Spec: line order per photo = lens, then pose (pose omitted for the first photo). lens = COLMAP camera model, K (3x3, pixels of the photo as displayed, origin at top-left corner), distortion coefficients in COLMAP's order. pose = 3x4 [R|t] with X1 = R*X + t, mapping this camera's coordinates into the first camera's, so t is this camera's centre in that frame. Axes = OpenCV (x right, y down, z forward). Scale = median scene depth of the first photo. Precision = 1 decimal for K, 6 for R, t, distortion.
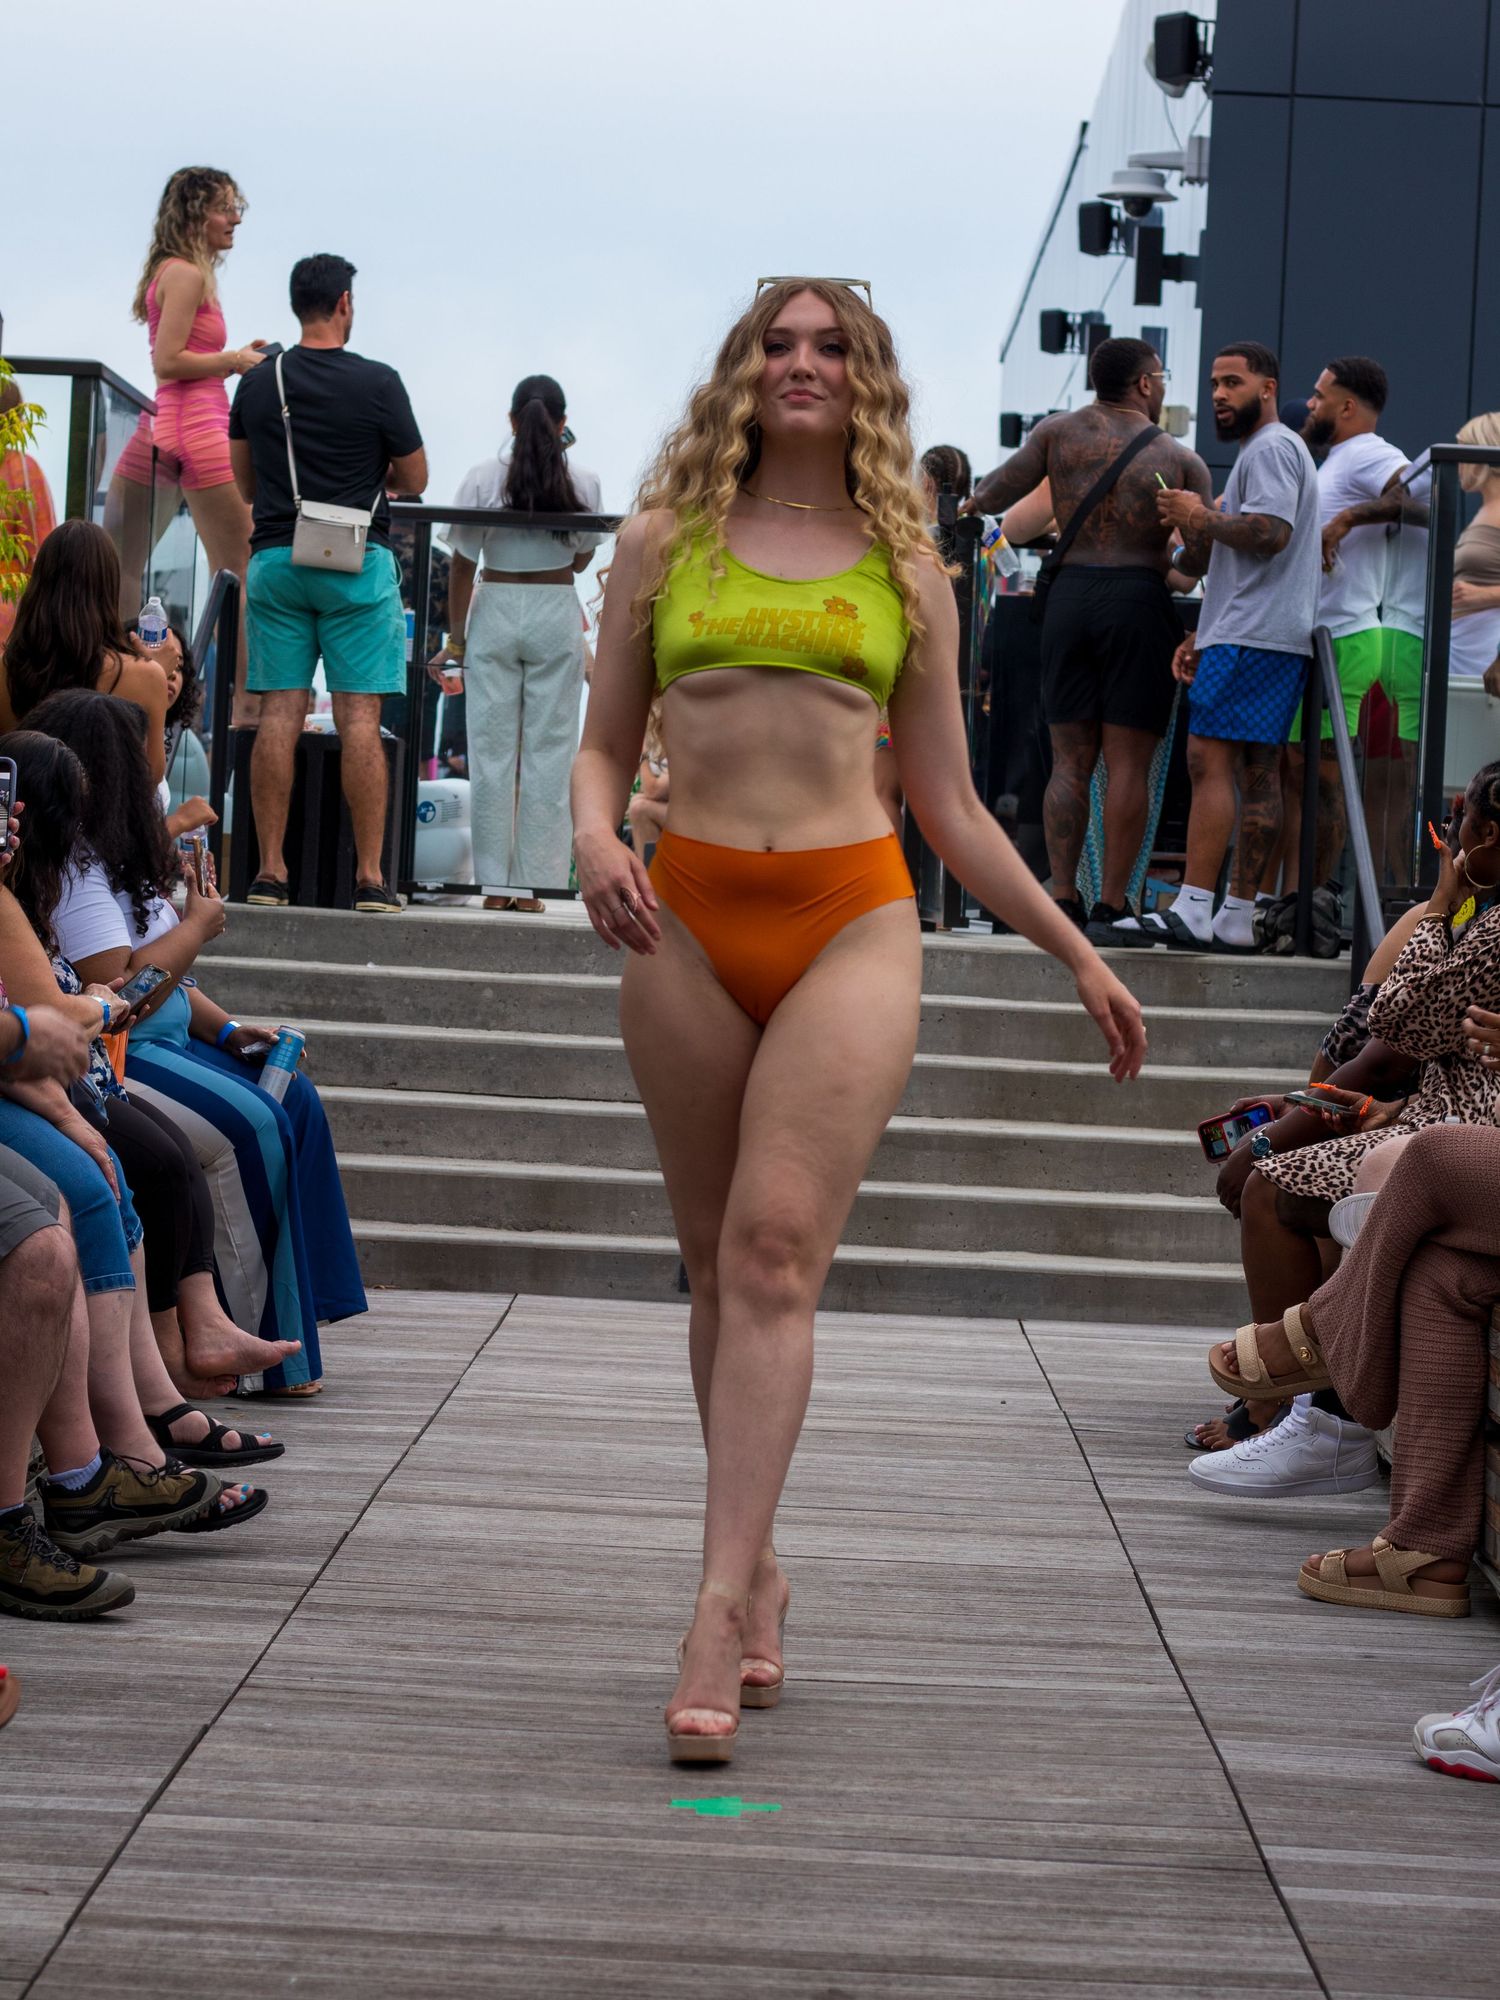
lens RADIAL K [[5142.5, 0, 740.7], [0, 5142.5, 994.9], [0, 0, 1]] dist [-0.073544, 0.000000]
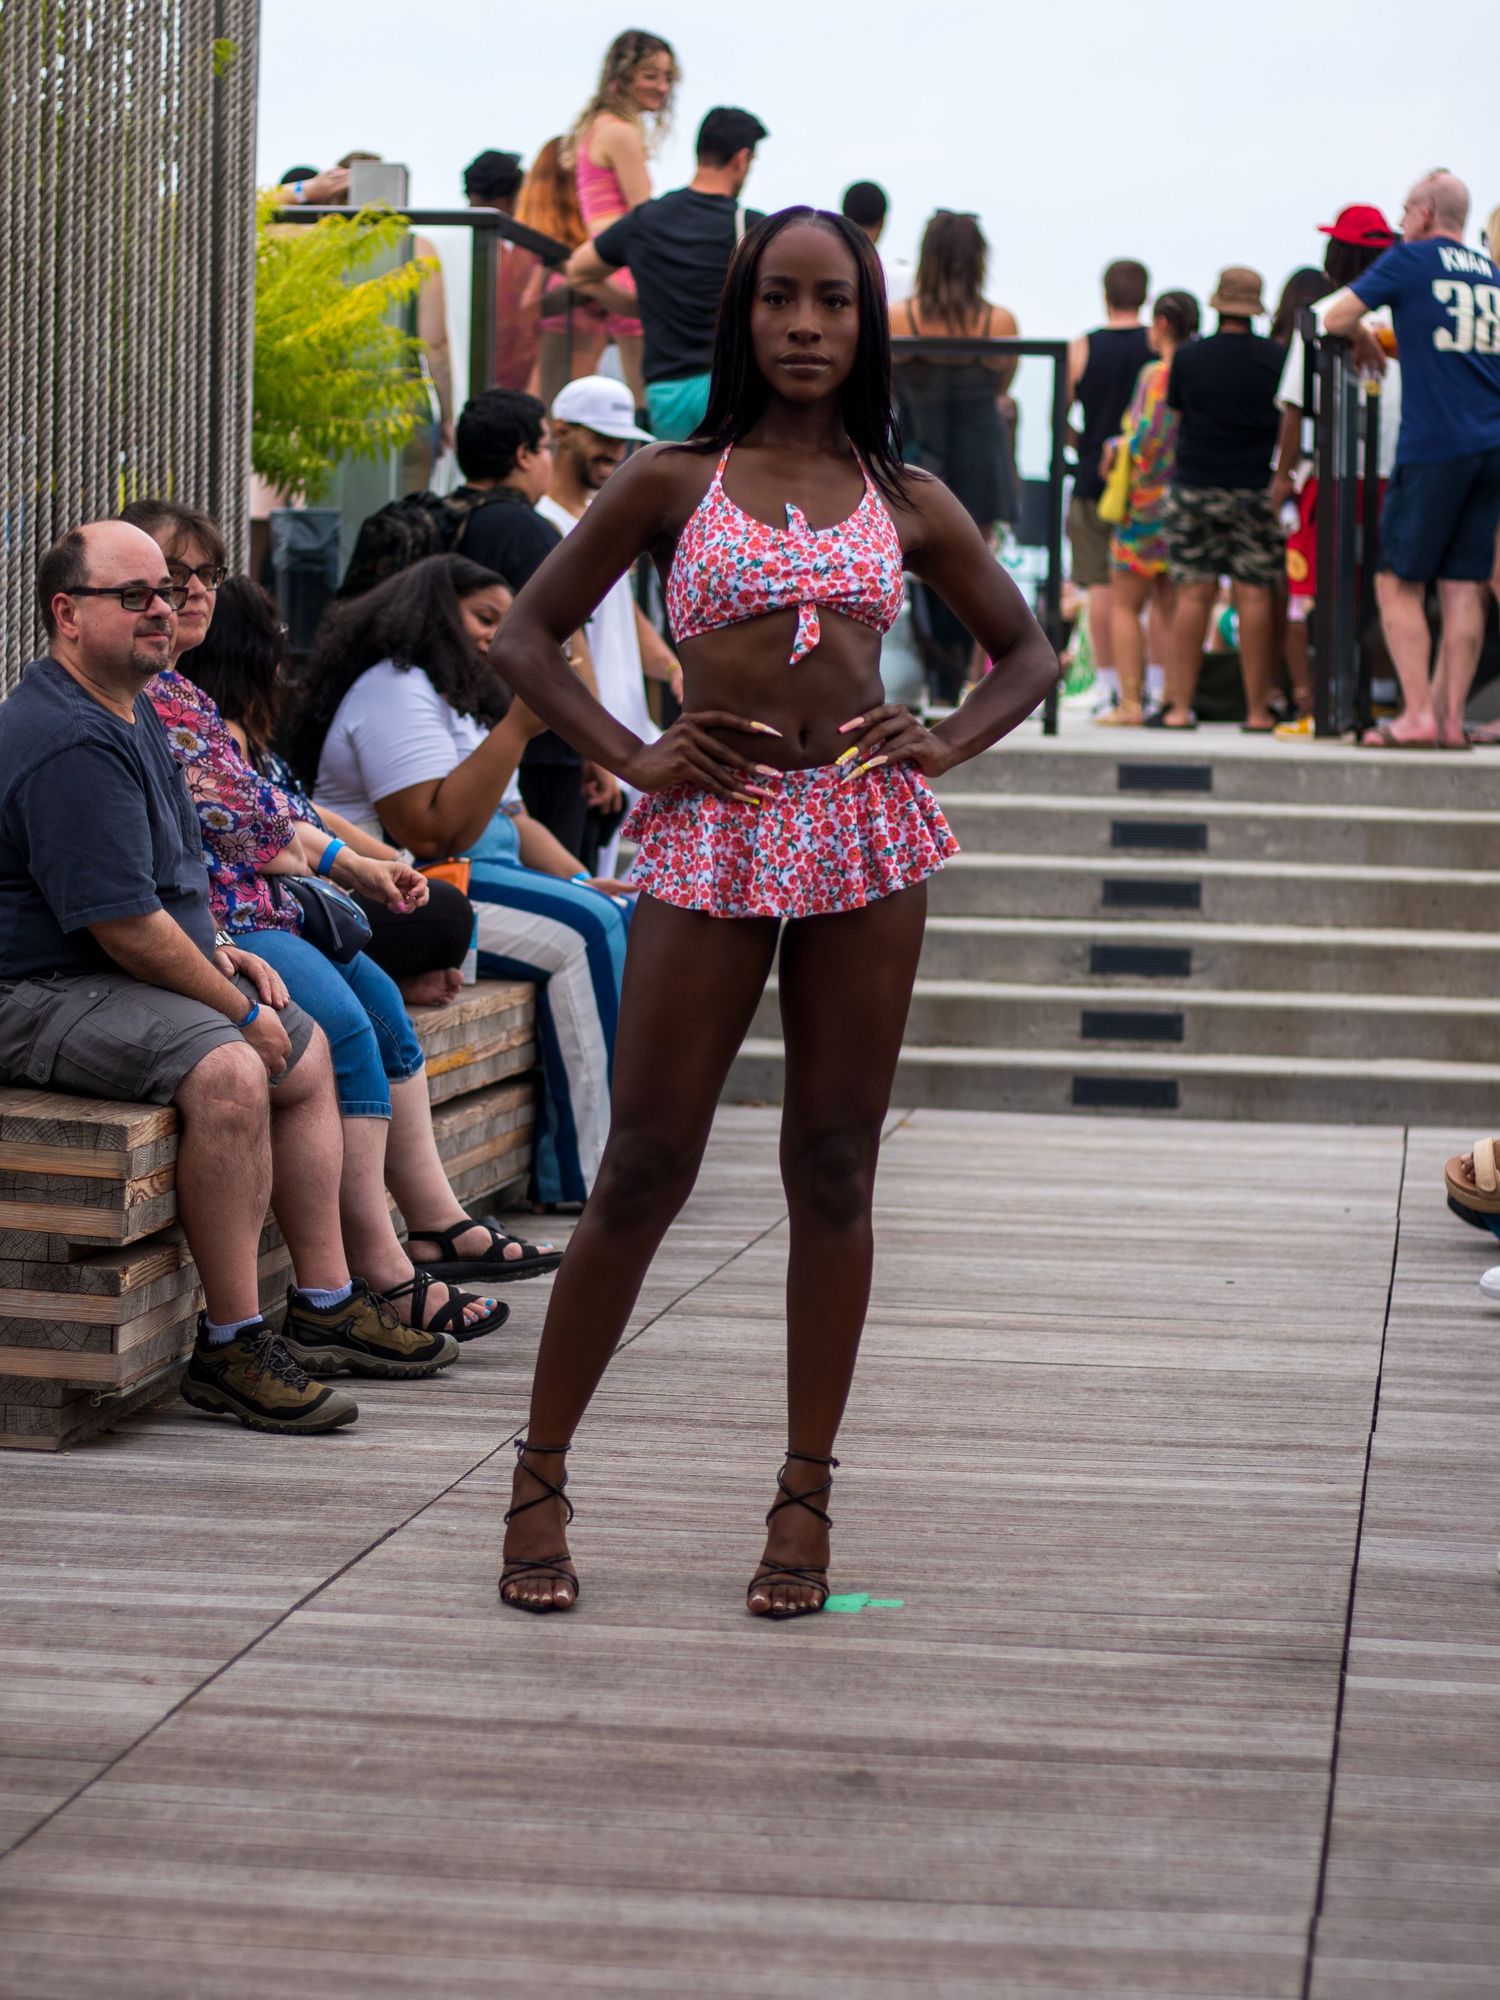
lens RADIAL K [[5142.5, 0, 770.8], [0, 5142.5, 1021.0], [0, 0, 1]] dist [-0.073544, 0.000000]
pose [[0.992312, -0.017115, -0.122571, 0.108359], [0.022385, 0.998877, 0.041754, -0.006149], [0.121718, -0.044176, 0.991581, -0.046670]]
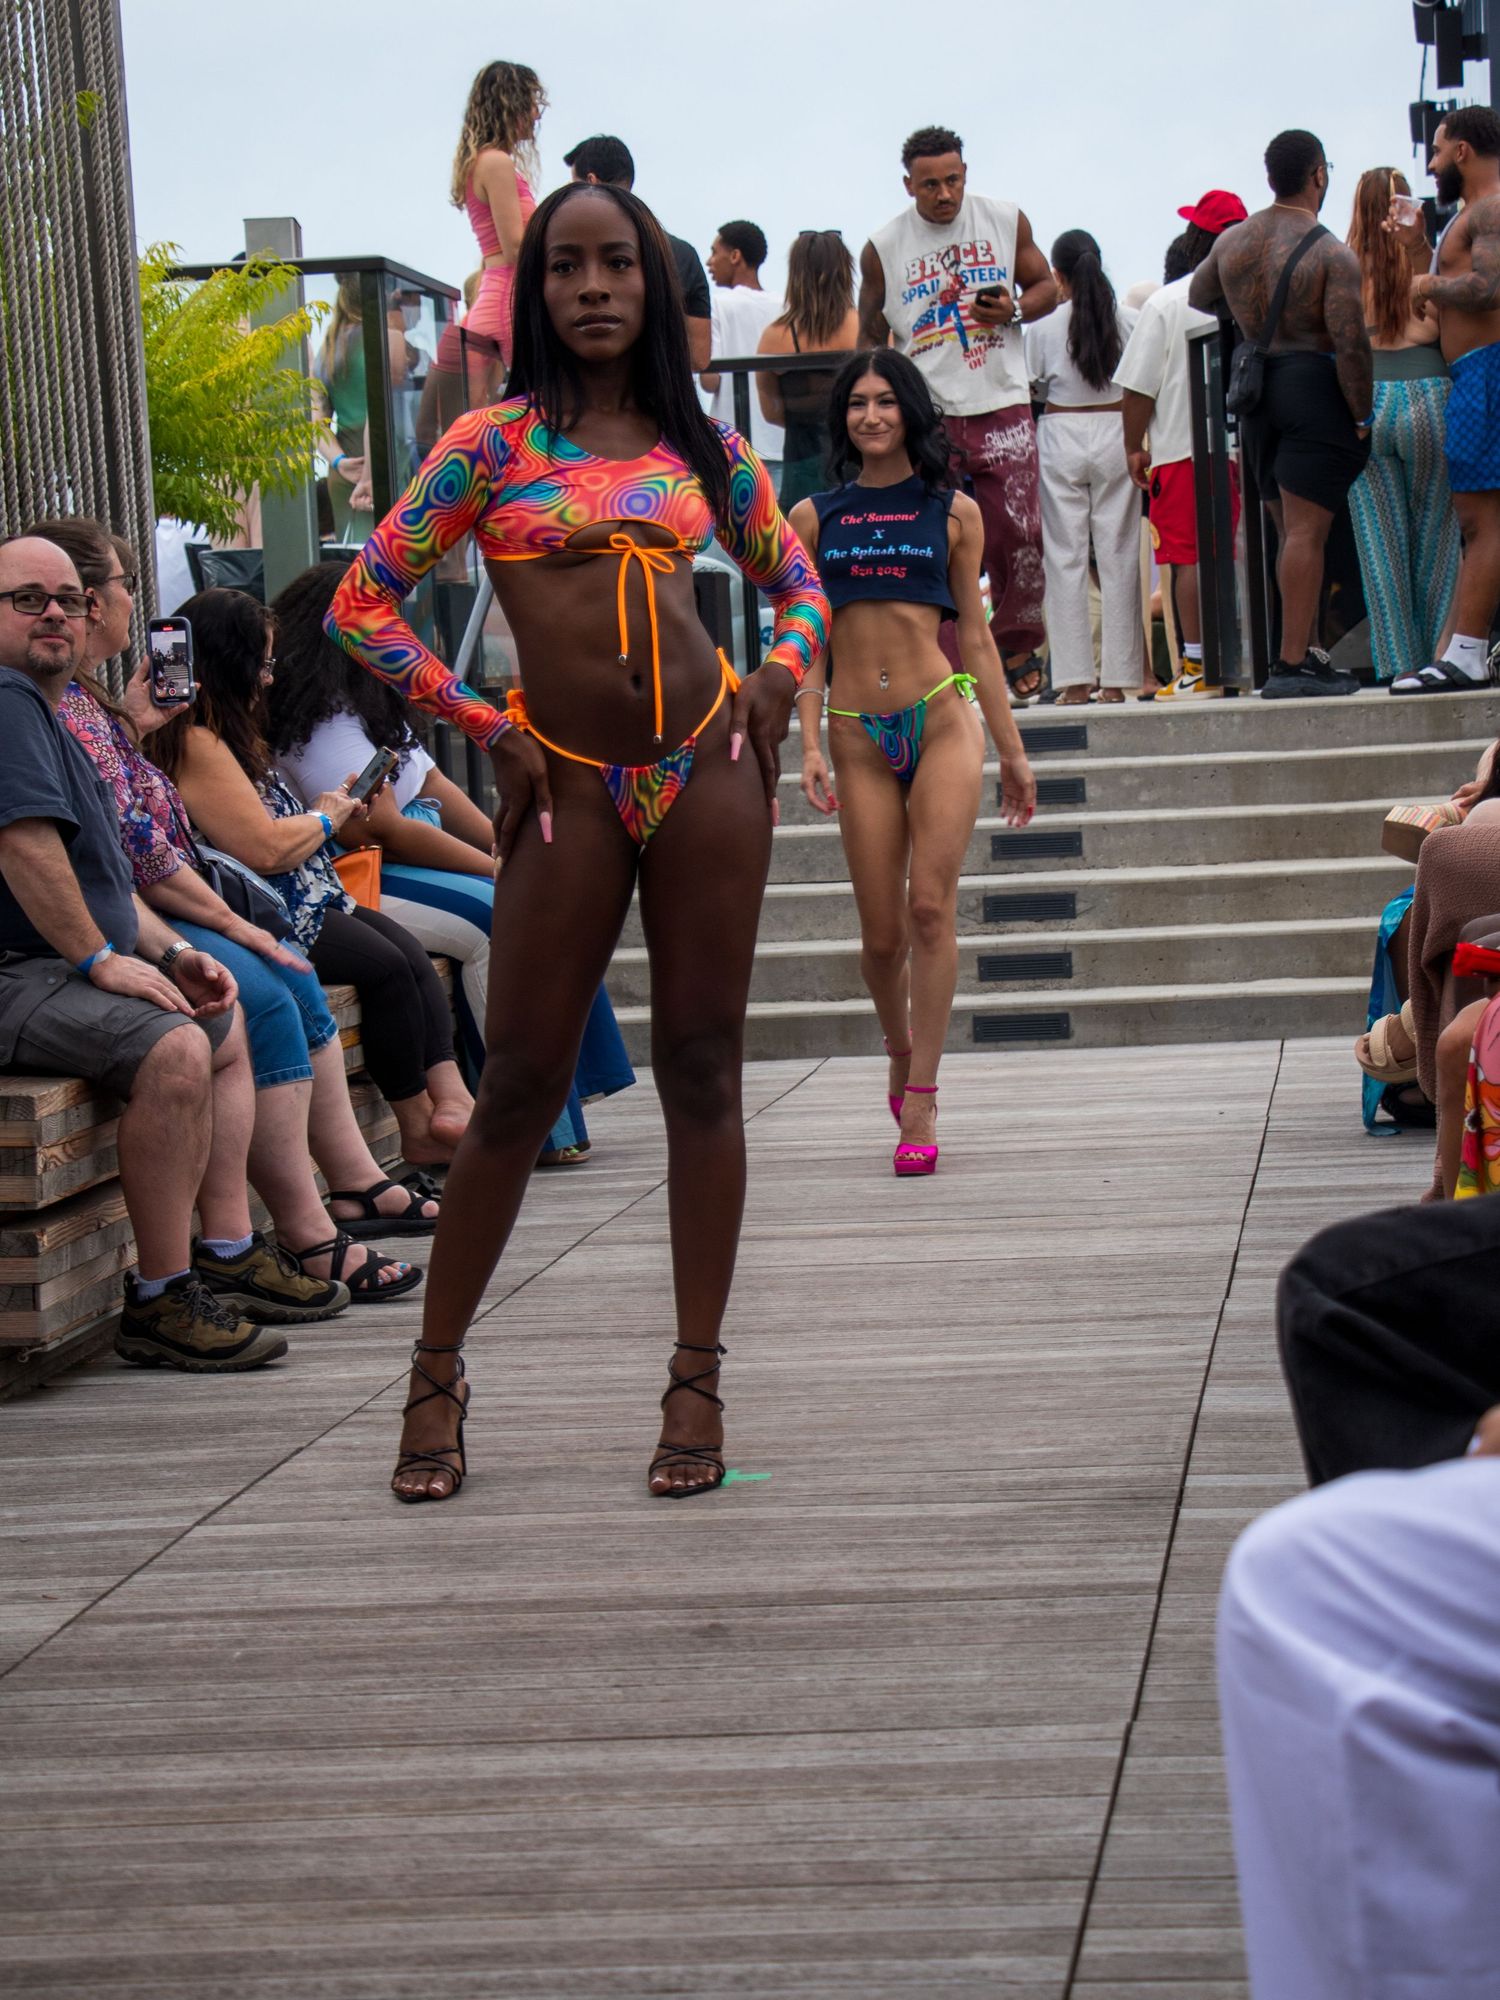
lens RADIAL K [[4679.1, 0, 766.3], [0, 4679.1, 1005.6], [0, 0, 1]] dist [0.330287, 0.000000]
pose [[0.988069, -0.092269, -0.123312, 0.138579], [0.097432, 0.994572, 0.036508, 0.016725], [0.119274, -0.048087, 0.991696, -0.021229]]
